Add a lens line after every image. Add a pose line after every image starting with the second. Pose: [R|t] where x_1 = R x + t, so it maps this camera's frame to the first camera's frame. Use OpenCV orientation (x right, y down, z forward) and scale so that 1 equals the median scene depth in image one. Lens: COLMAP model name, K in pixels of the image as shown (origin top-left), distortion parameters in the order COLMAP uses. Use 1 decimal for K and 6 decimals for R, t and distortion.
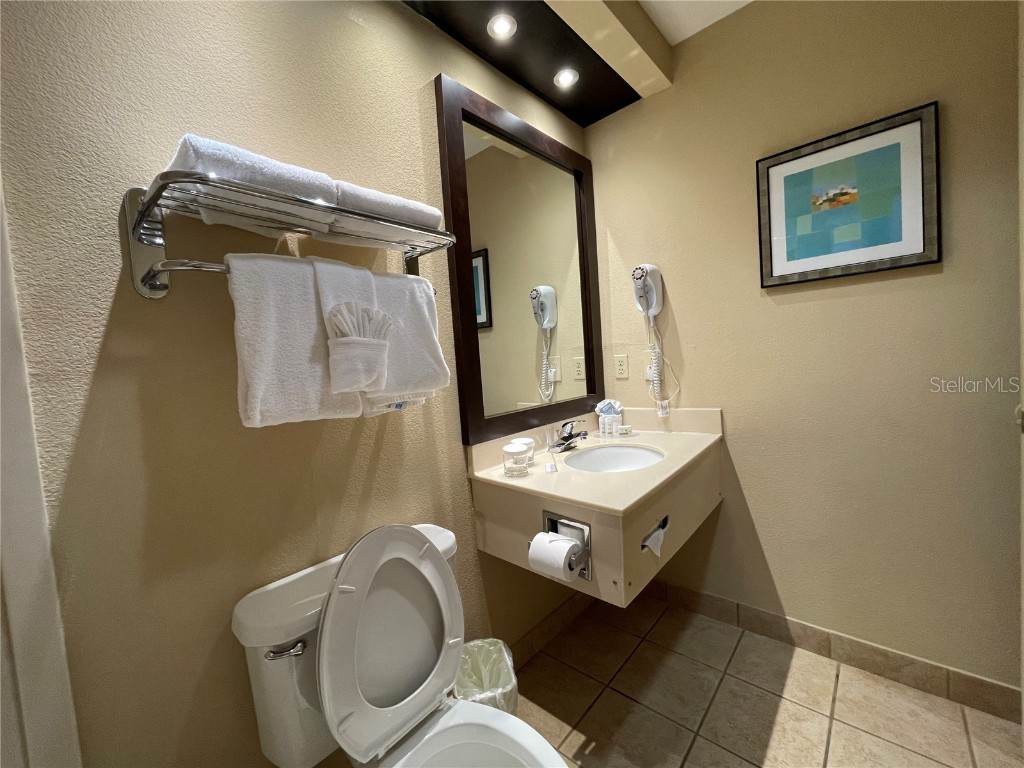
lens RADIAL K [[412.8, 0, 512.0], [0, 412.8, 384.0], [0, 0, 1]] dist [0.000971, 0.000199]
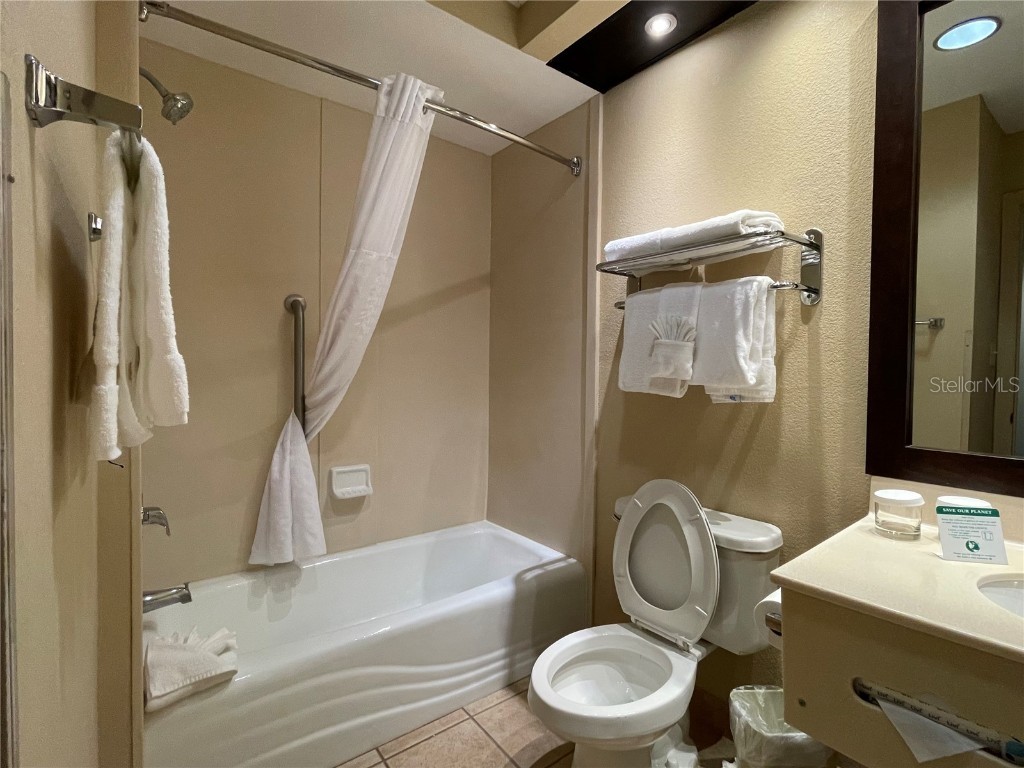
lens RADIAL K [[493.5, 0, 512.0], [0, 493.5, 384.0], [0, 0, 1]] dist [-0.000267, -0.000120]
pose [[-0.179732, 0.097673, -0.978855, 1.243262], [-0.061322, 0.992011, 0.110246, -0.104448], [0.981802, 0.079840, -0.172306, 0.706284]]
